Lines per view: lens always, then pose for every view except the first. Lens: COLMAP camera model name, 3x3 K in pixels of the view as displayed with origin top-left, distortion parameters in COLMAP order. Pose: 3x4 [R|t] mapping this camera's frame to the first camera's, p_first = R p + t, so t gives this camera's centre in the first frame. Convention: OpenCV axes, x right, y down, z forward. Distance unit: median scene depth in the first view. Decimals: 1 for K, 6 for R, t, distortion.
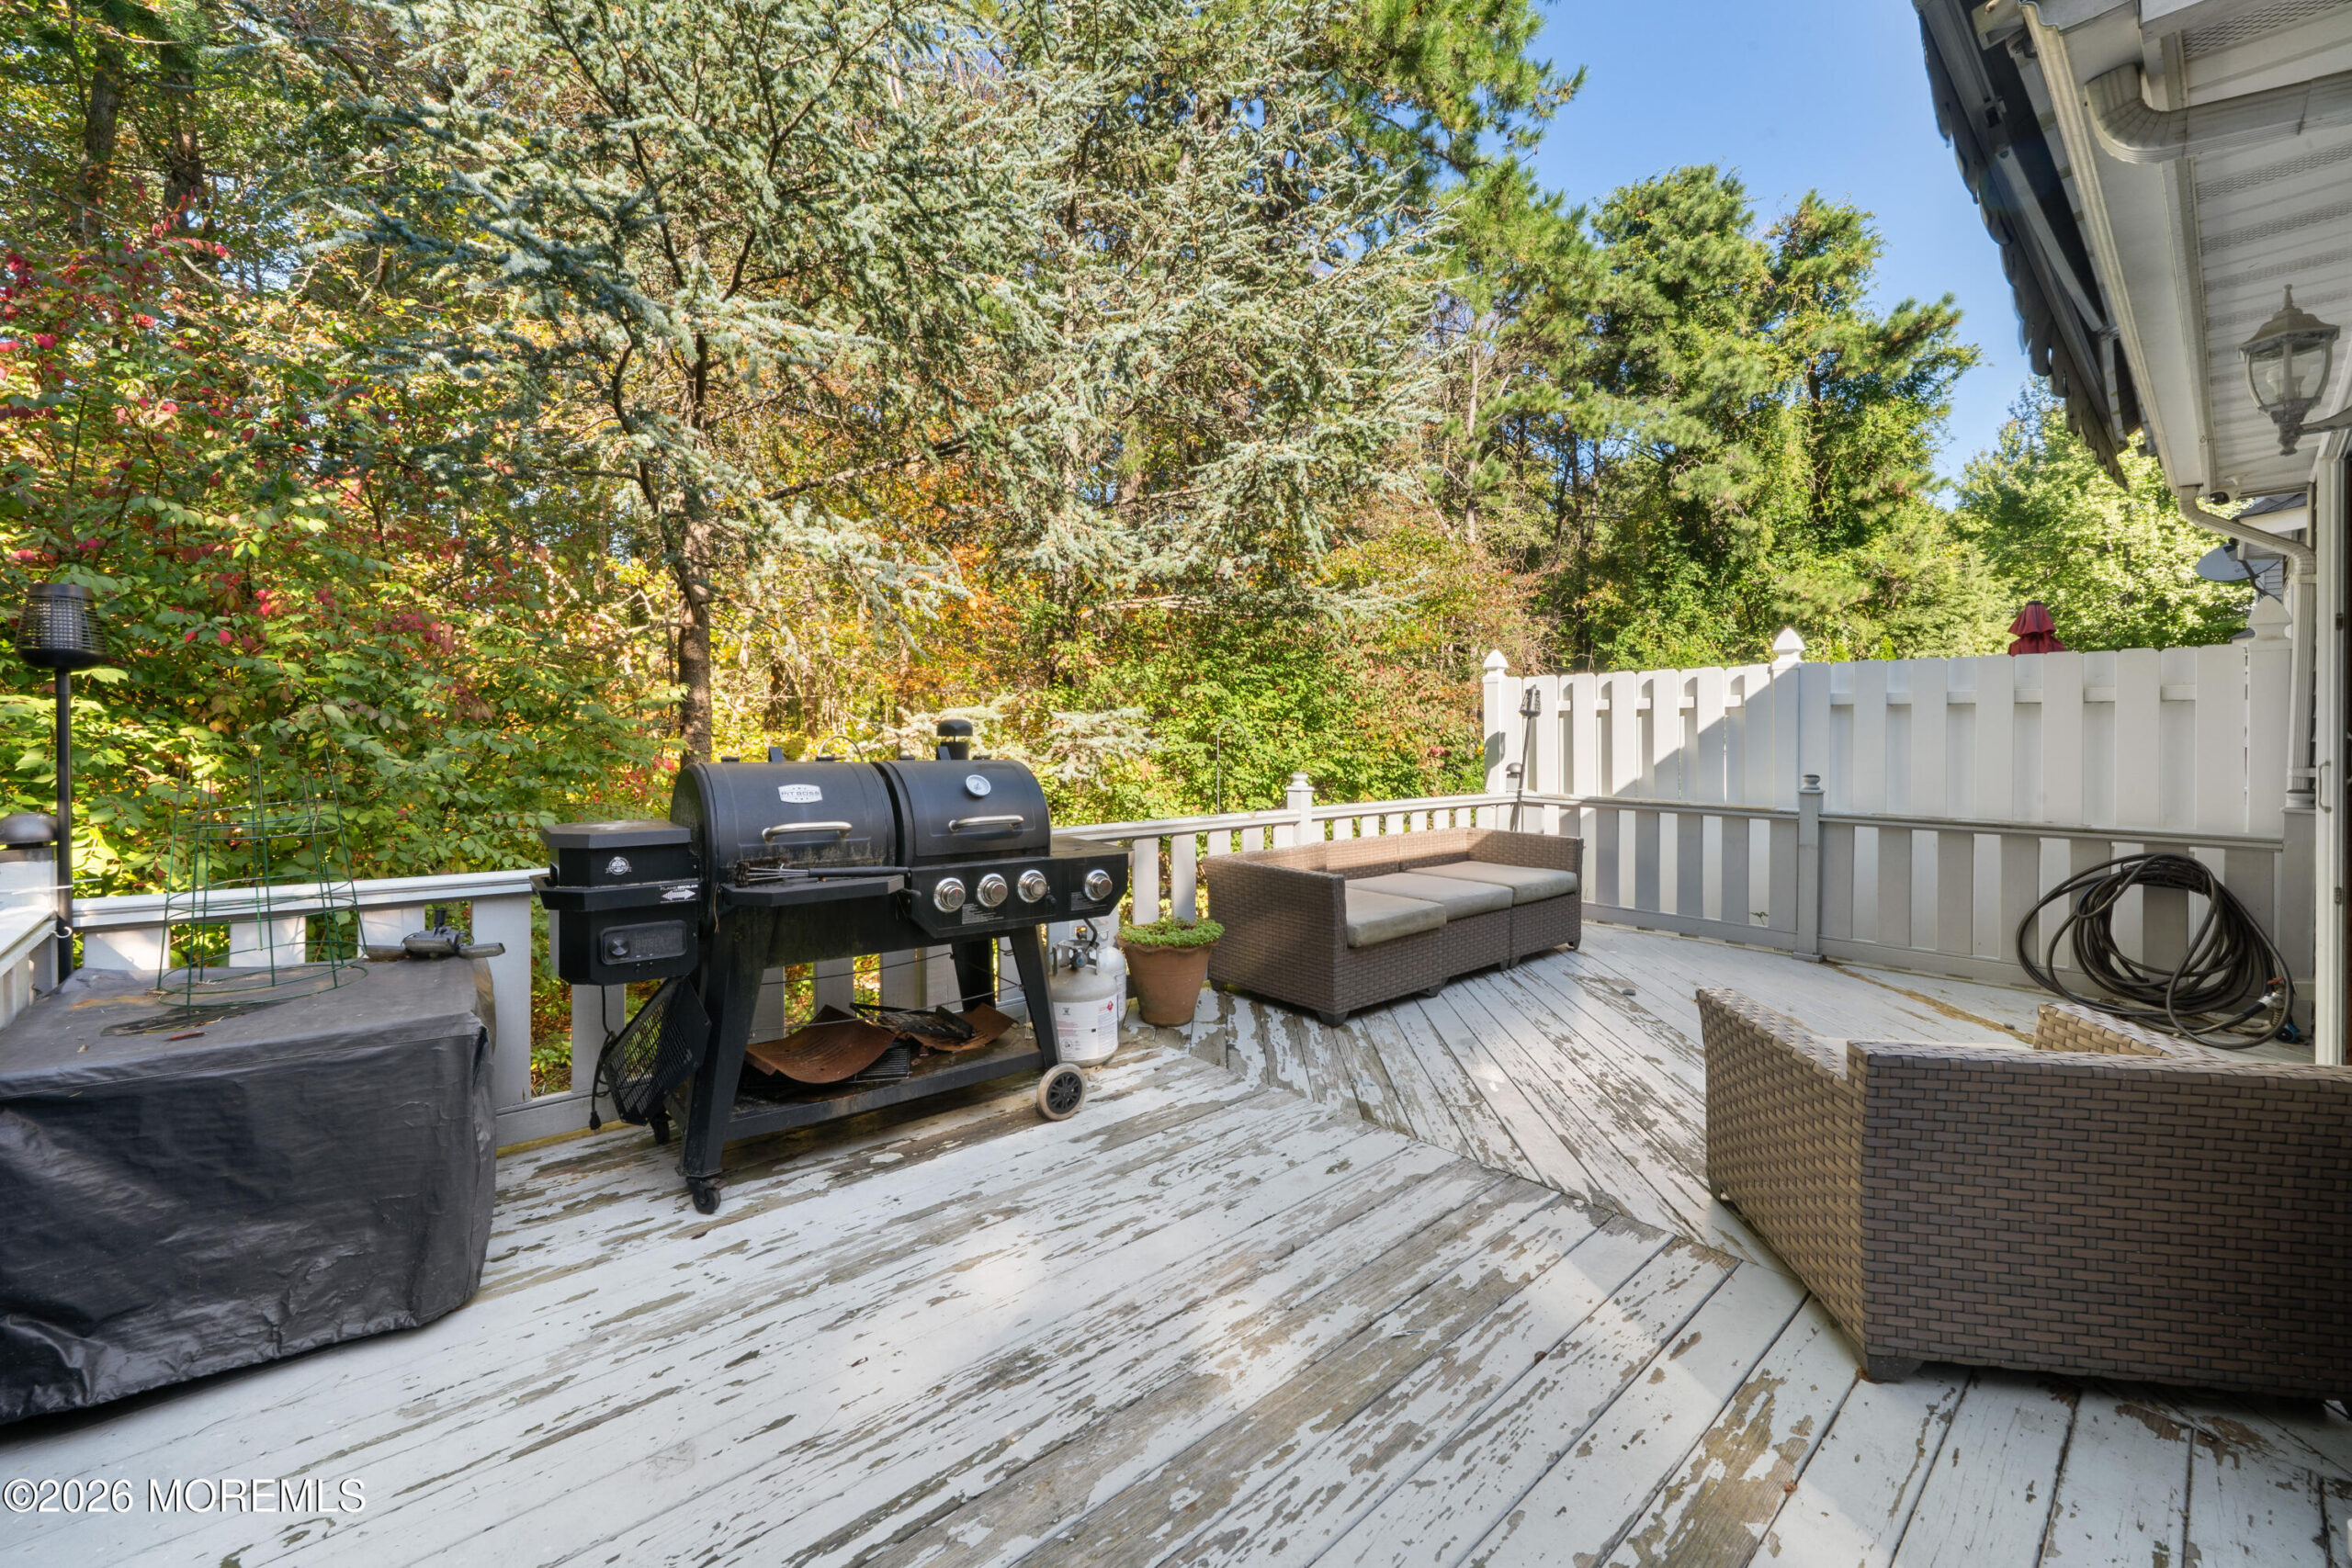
lens RADIAL K [[959.4, 0, 1166.1], [0, 959.4, 766.4], [0, 0, 1]] dist [-0.000589, 0.000047]
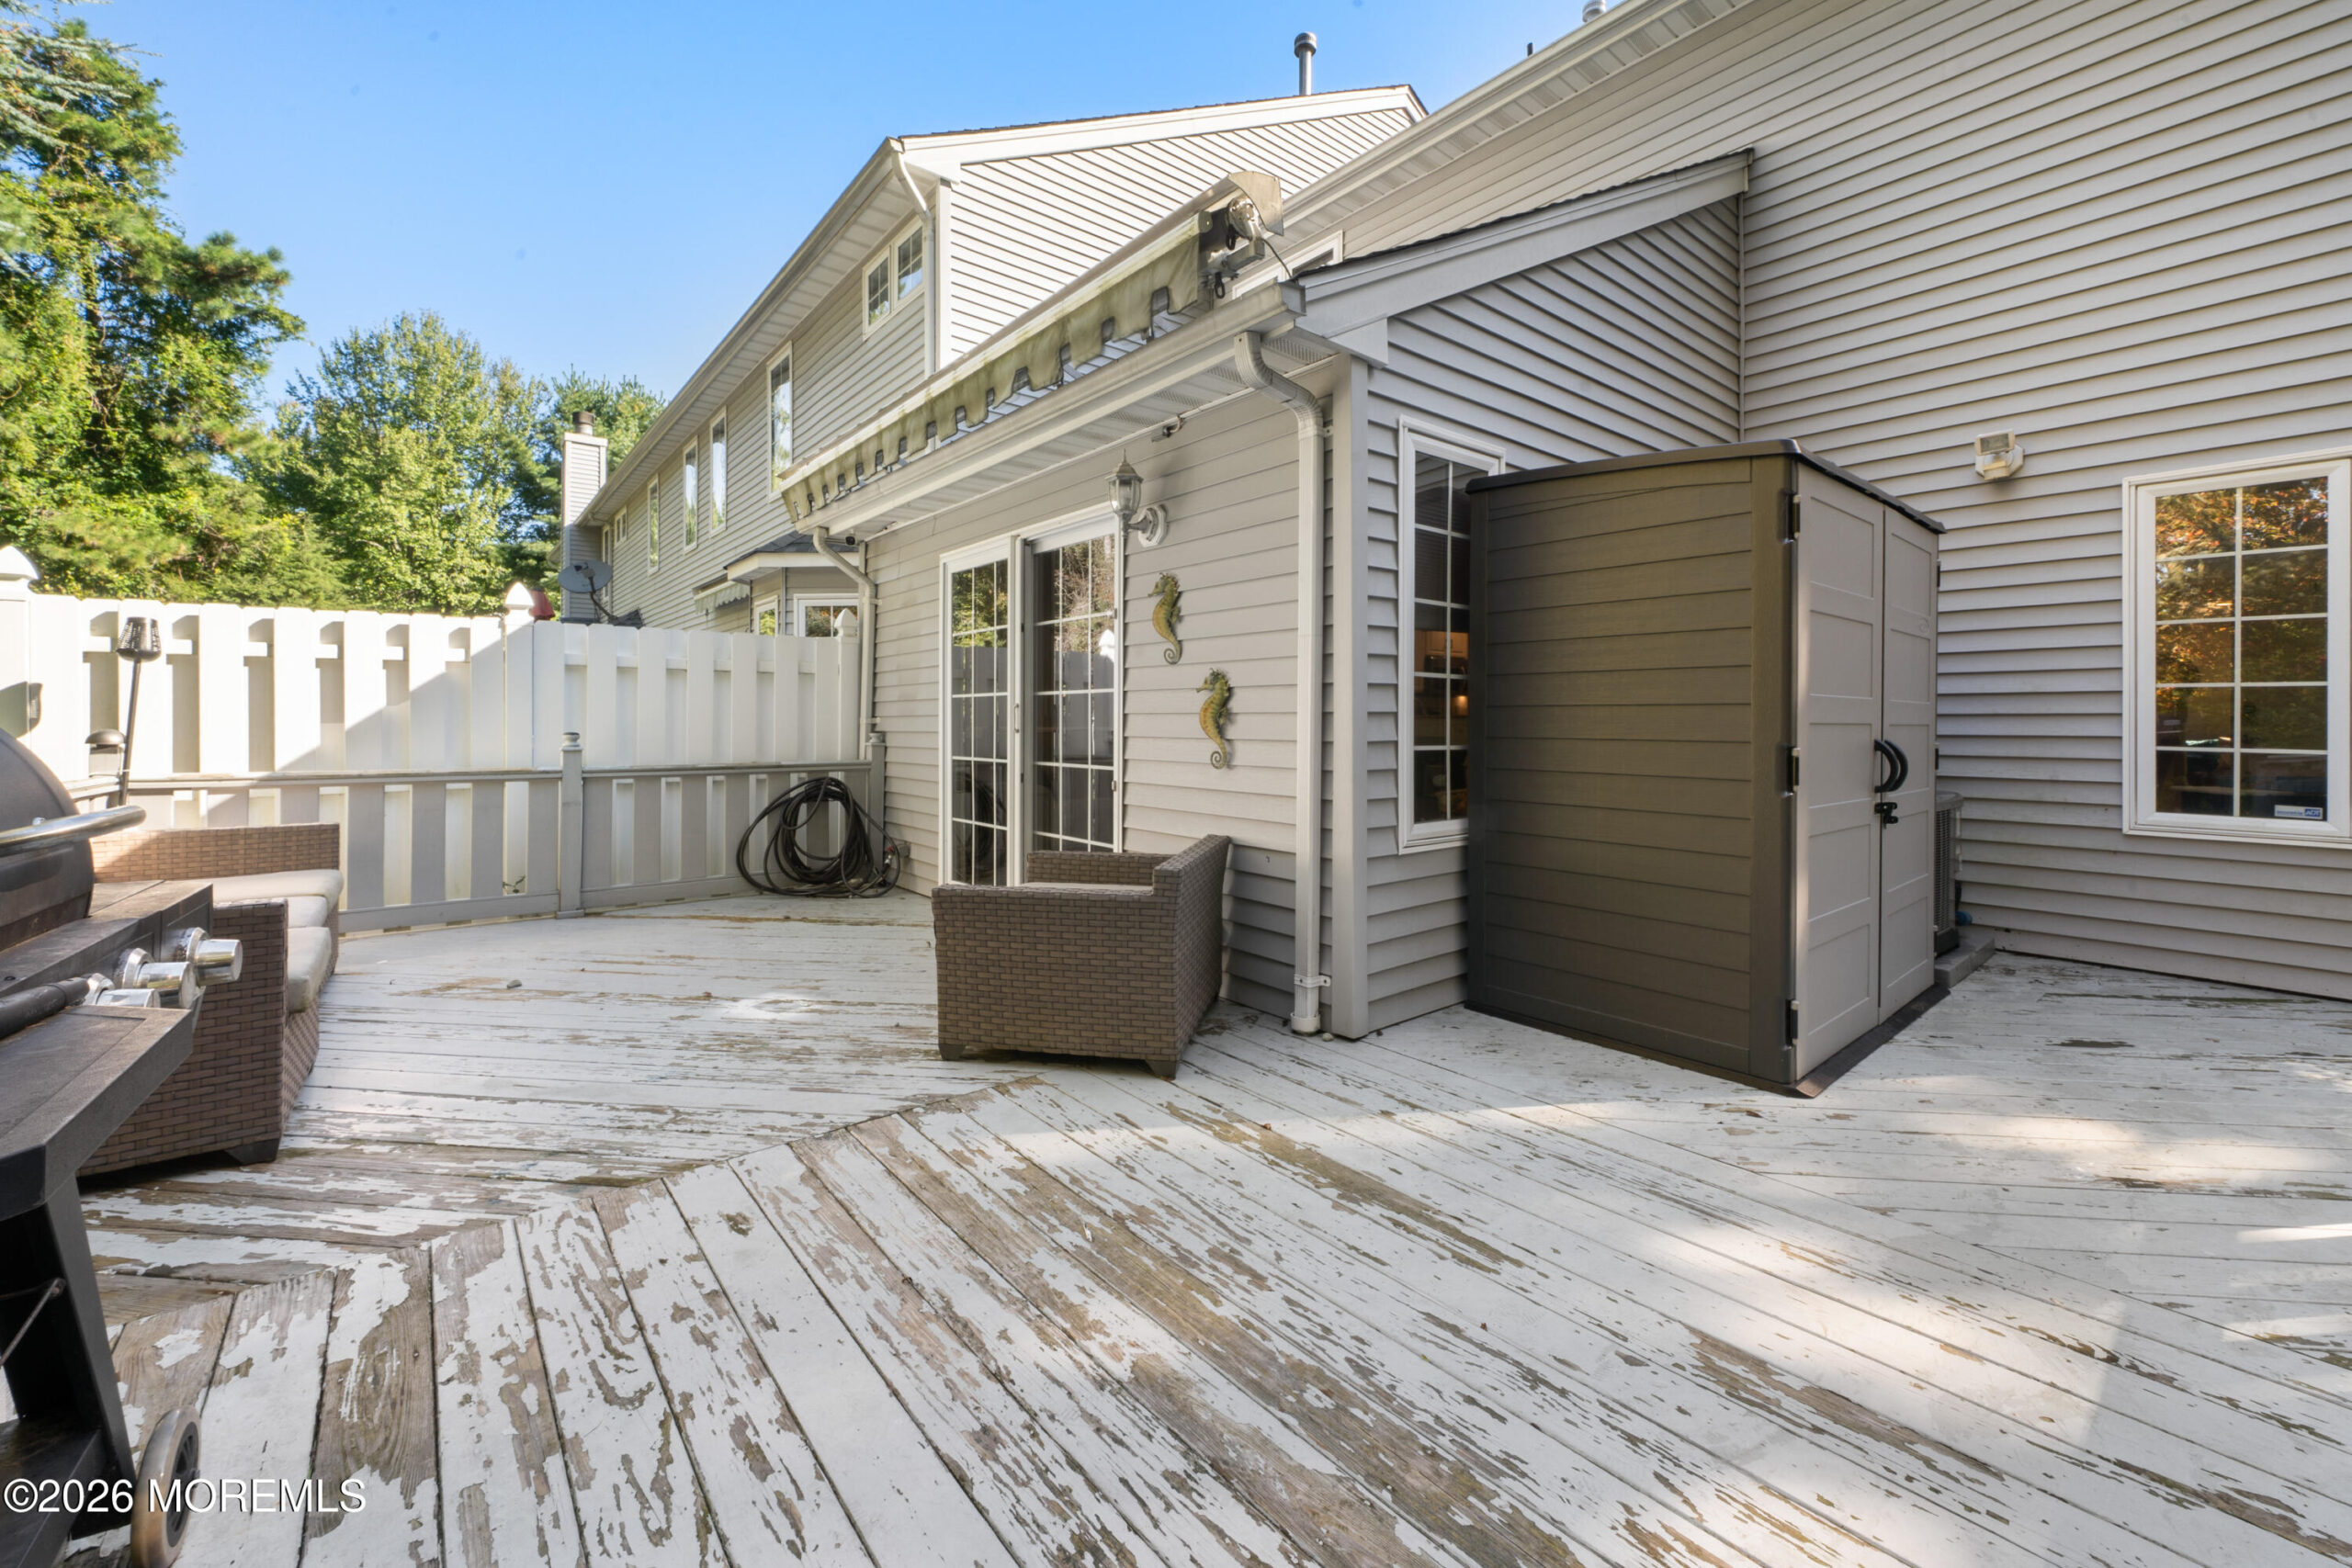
lens RADIAL K [[933.9, 0, 1174.2], [0, 933.9, 723.1], [0, 0, 1]] dist [-0.000323, -0.000221]
pose [[0.044683, -0.003704, 0.998994, -0.479416], [0.035165, 0.999379, 0.002132, 0.032515], [-0.998382, 0.035034, 0.044786, 0.549141]]
